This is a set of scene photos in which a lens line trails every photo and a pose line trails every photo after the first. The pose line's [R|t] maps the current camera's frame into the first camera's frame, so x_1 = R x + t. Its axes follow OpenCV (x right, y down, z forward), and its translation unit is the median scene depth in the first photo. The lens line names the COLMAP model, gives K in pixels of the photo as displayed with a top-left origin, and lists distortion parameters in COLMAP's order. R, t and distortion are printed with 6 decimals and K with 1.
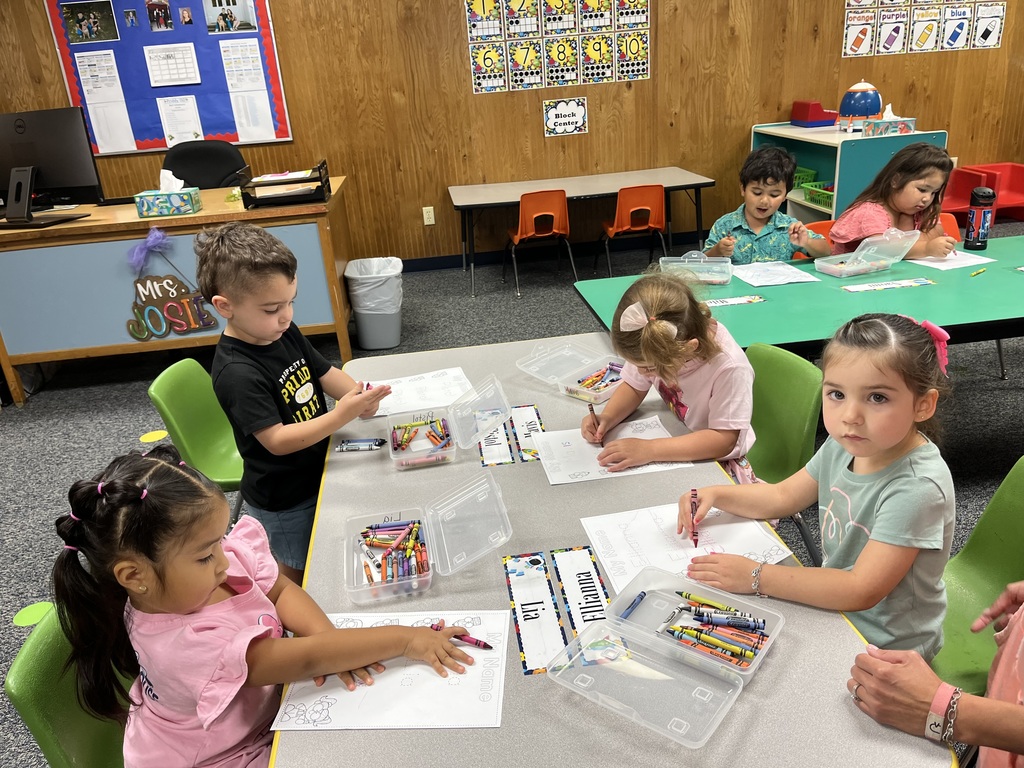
lens RADIAL K [[772.3, 0, 509.9], [0, 772.3, 385.3], [0, 0, 1]] dist [0.072918, -0.108603]
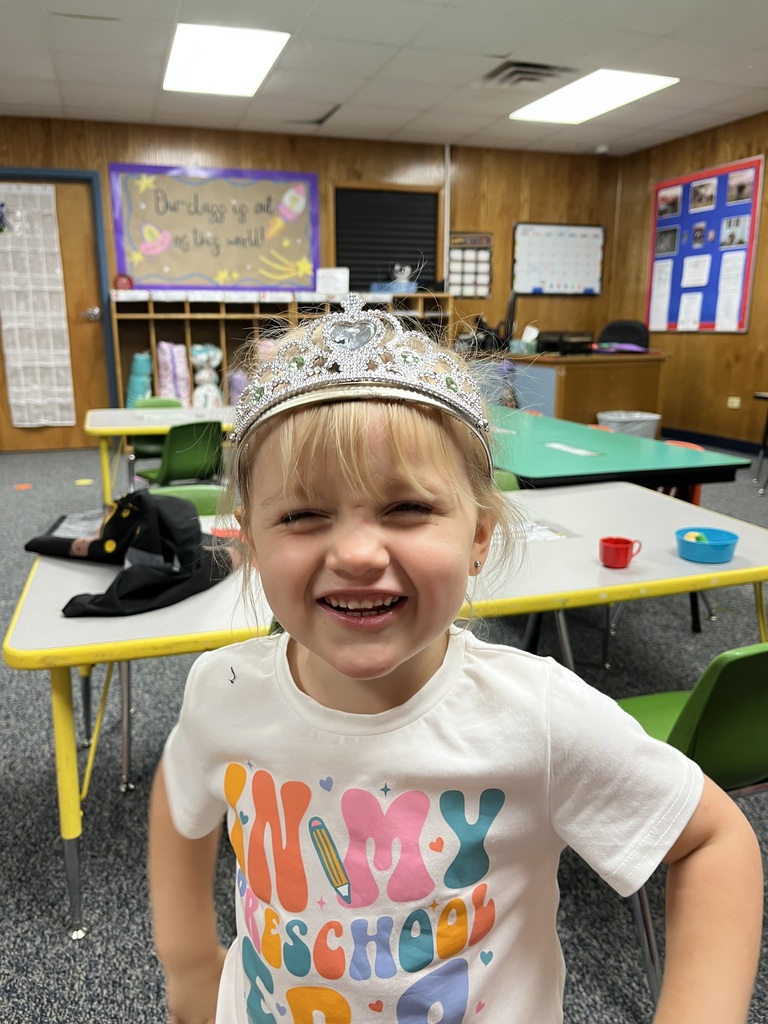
lens RADIAL K [[772.3, 0, 382.3], [0, 772.3, 511.4], [0, 0, 1]] dist [0.072918, -0.108603]
pose [[0.211050, 0.306353, -0.928227, 0.792837], [-0.348279, 0.910862, 0.221434, -0.130715], [0.913324, 0.276548, 0.298934, 0.195950]]
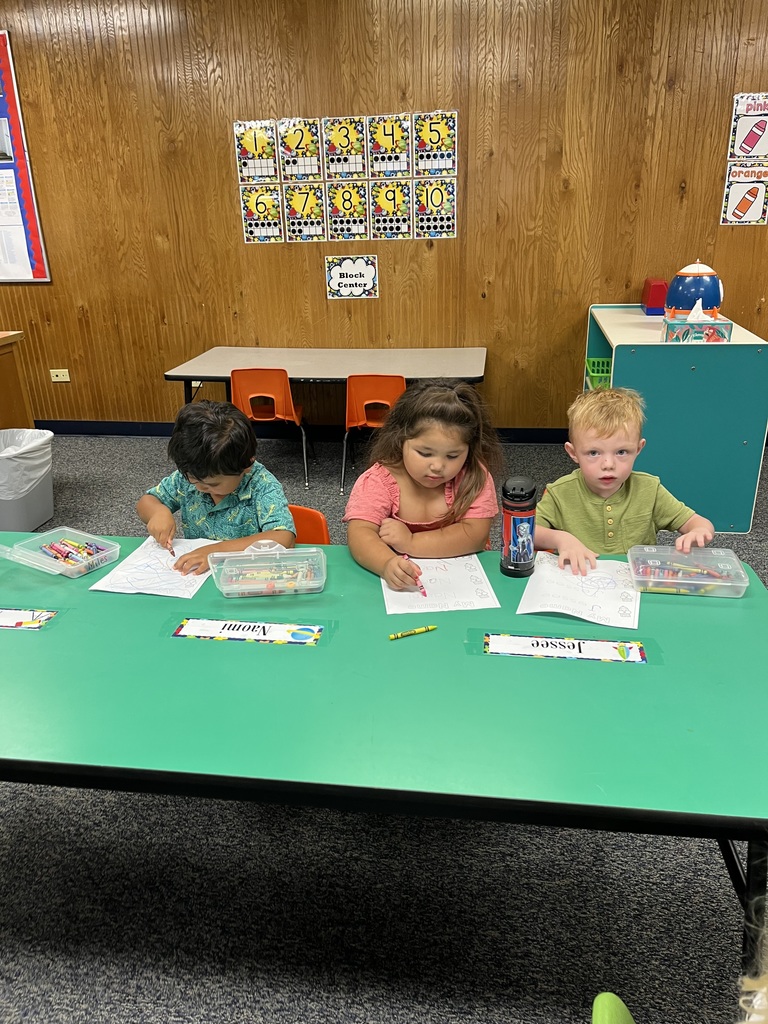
lens RADIAL K [[772.3, 0, 381.8], [0, 772.3, 519.0], [0, 0, 1]] dist [0.072918, -0.108603]
pose [[0.962033, 0.144338, -0.231645, 0.340444], [-0.141632, 0.989513, 0.028360, -0.118356], [0.233309, 0.005525, 0.972387, 0.200529]]
